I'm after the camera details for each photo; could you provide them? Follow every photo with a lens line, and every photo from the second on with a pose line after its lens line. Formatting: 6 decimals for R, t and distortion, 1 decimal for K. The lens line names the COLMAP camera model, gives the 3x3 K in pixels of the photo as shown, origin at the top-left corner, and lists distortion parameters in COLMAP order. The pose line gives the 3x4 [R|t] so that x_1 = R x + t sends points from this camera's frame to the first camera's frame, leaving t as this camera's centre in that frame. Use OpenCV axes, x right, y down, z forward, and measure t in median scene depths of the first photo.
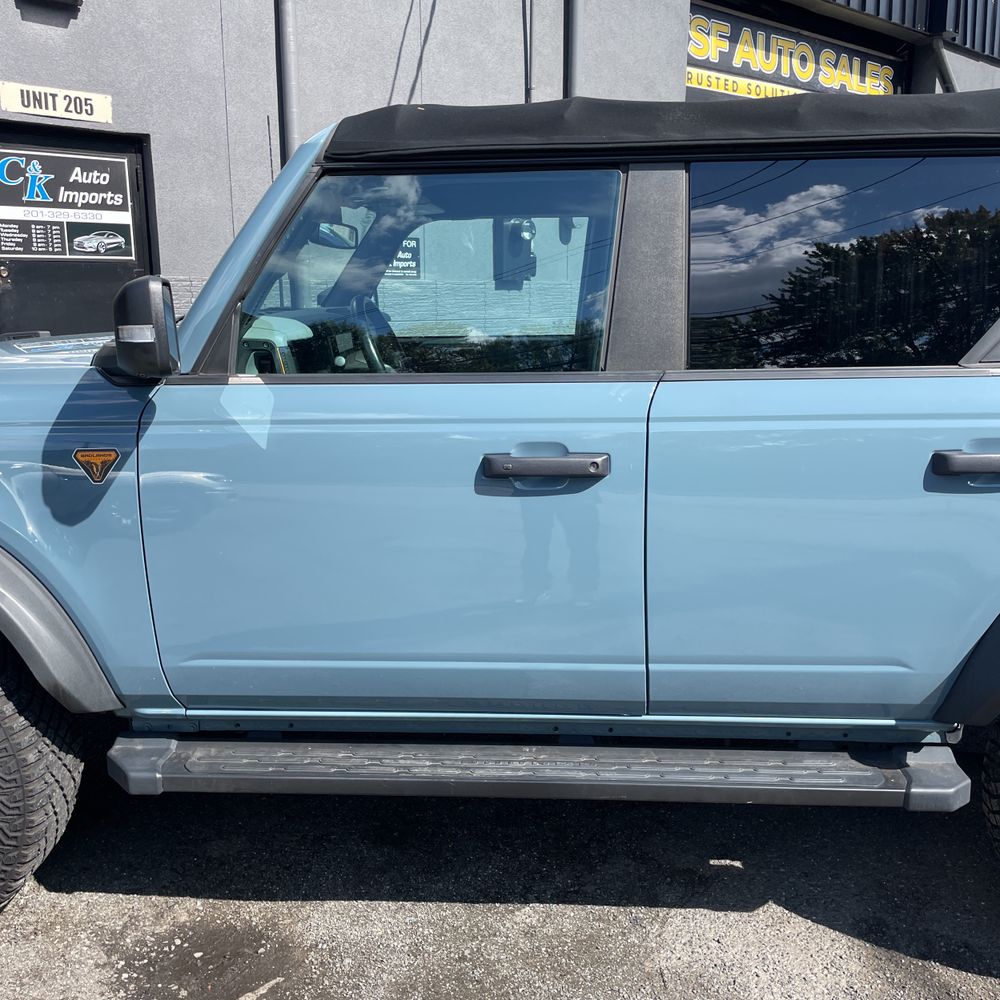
lens RADIAL K [[1021.4, 0, 498.7], [0, 1021.4, 489.6], [0, 0, 1]] dist [0.035603, 0.000000]
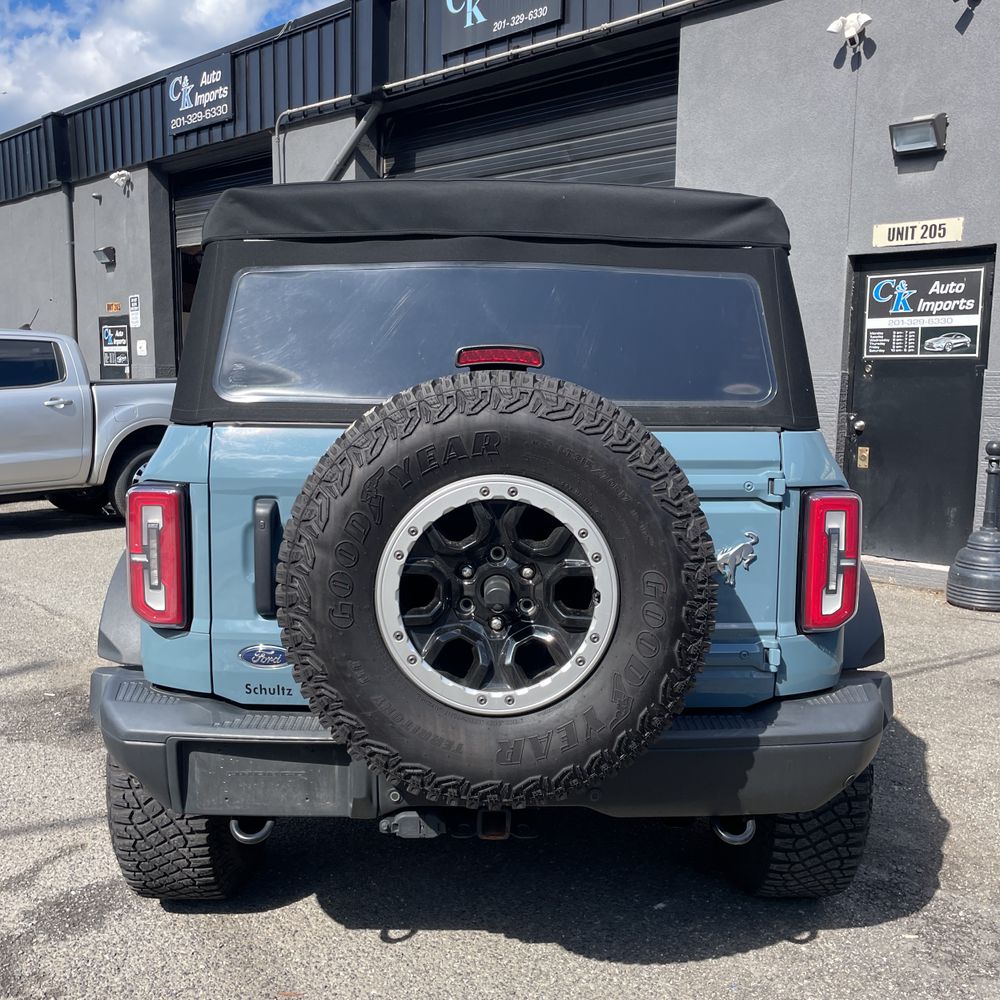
lens RADIAL K [[1021.4, 0, 494.9], [0, 1021.4, 490.8], [0, 0, 1]] dist [0.035603, 0.000000]
pose [[0.054520, 0.122236, -0.991002, 1.362229], [-0.202687, 0.973171, 0.108886, -0.182949], [0.977725, 0.194926, 0.077833, 0.807089]]
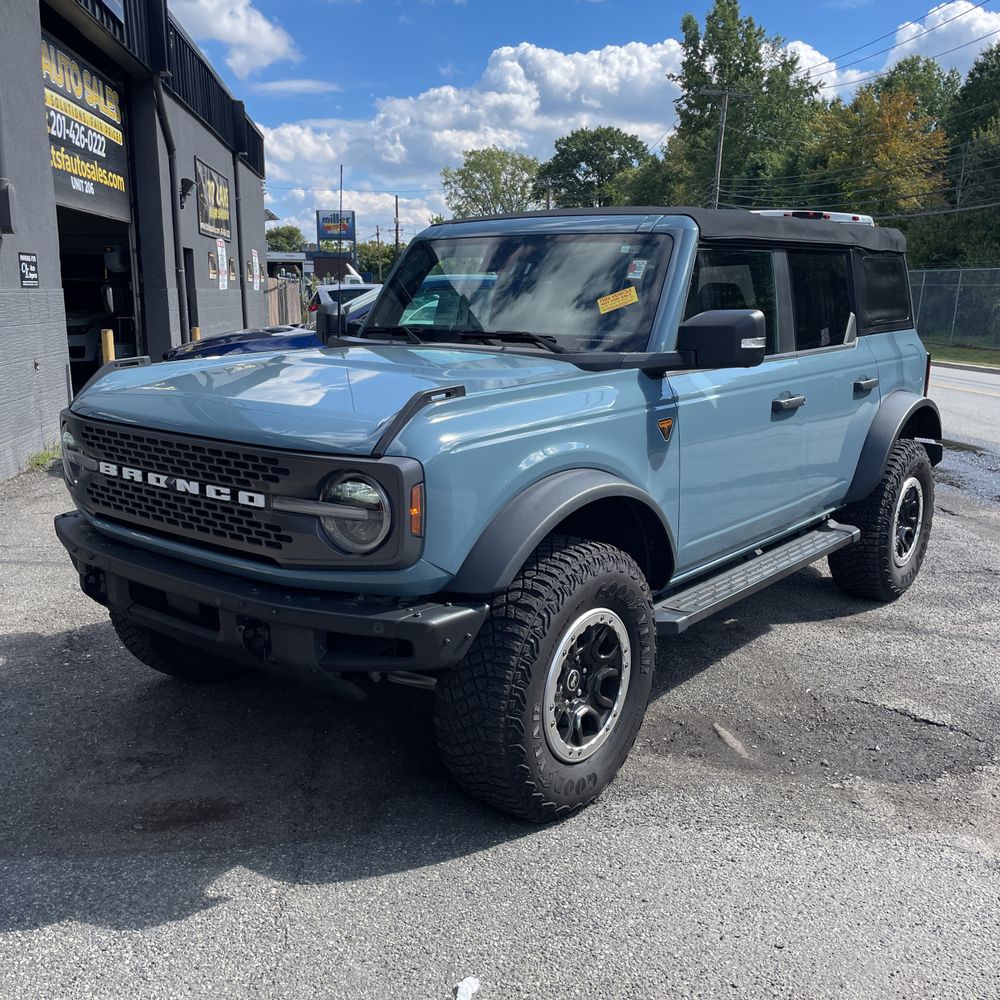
lens RADIAL K [[1021.4, 0, 502.2], [0, 1021.4, 506.8], [0, 0, 1]] dist [0.035603, 0.000000]
pose [[0.581221, -0.162373, 0.797381, -1.172167], [0.149837, 0.984490, 0.091256, -0.055929], [-0.799832, 0.066437, 0.596536, 0.174024]]
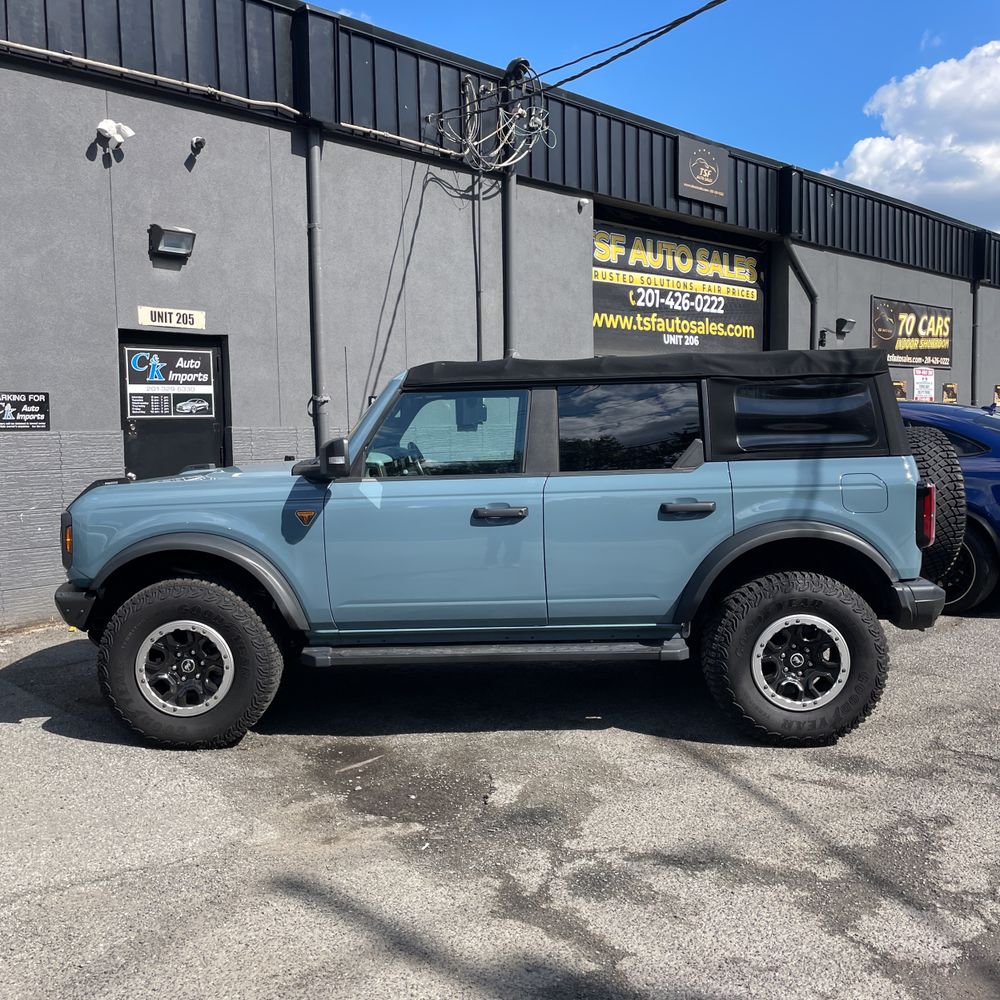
lens RADIAL K [[1021.4, 0, 489.4], [0, 1021.4, 490.6], [0, 0, 1]] dist [0.035603, 0.000000]
pose [[0.998930, -0.017257, 0.042901, -0.049459], [0.022605, 0.991583, -0.127487, 0.140099], [-0.040339, 0.128321, 0.990912, -0.832792]]
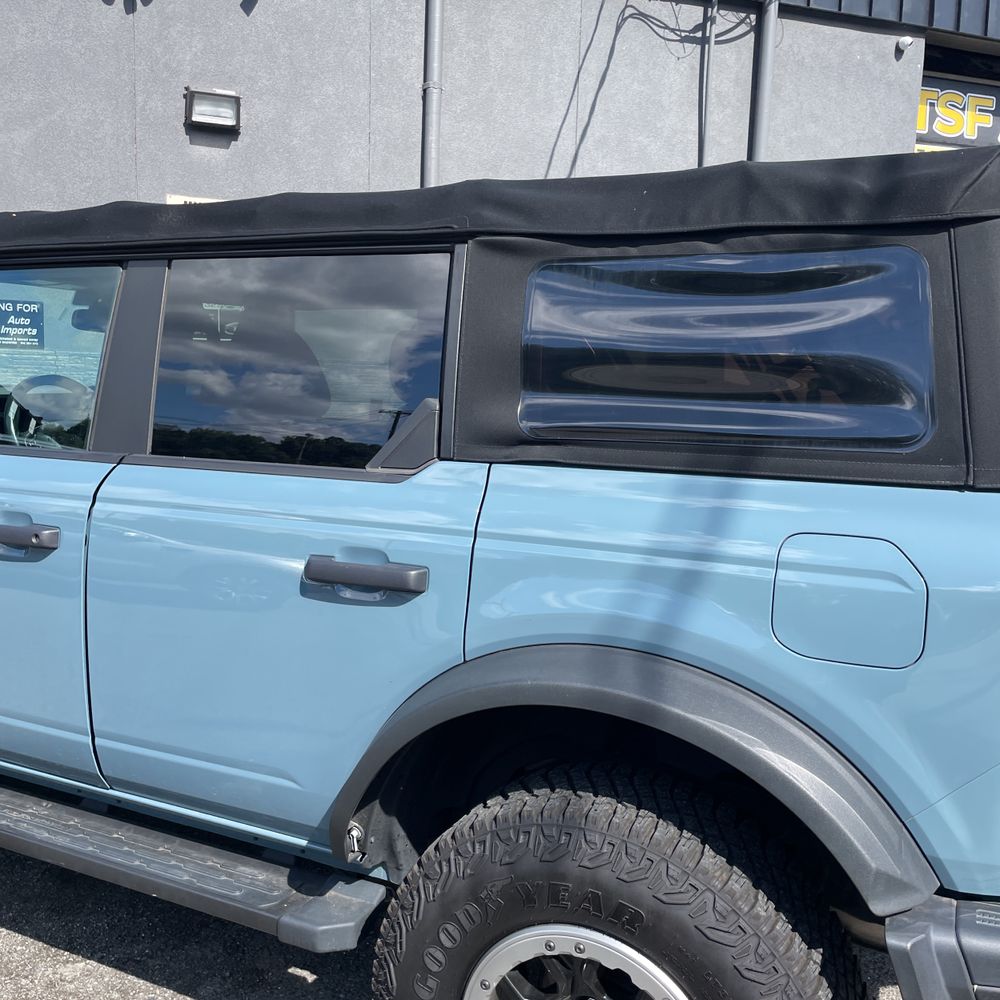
lens RADIAL K [[1021.4, 0, 489.1], [0, 1021.4, 487.7], [0, 0, 1]] dist [0.035603, 0.000000]
pose [[0.918378, 0.074918, -0.388547, 0.580499], [-0.106616, 0.992449, -0.060639, -0.037128], [0.381071, 0.097115, 0.919431, 0.114261]]
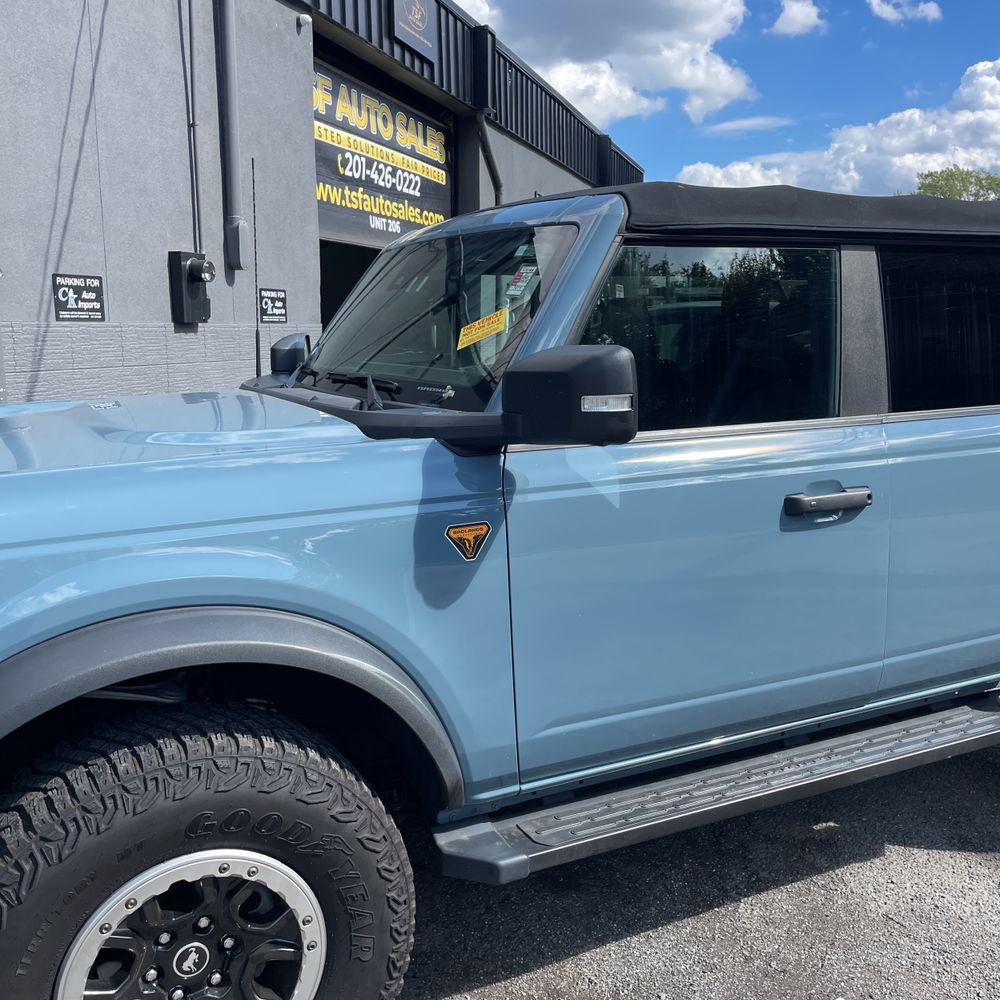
lens RADIAL K [[1021.4, 0, 497.4], [0, 1021.4, 490.3], [0, 0, 1]] dist [0.035603, 0.000000]
pose [[0.864044, -0.077992, 0.497339, -0.537662], [0.094684, 0.995472, -0.008389, -0.038480], [-0.494433, 0.054339, 0.867516, 0.109260]]
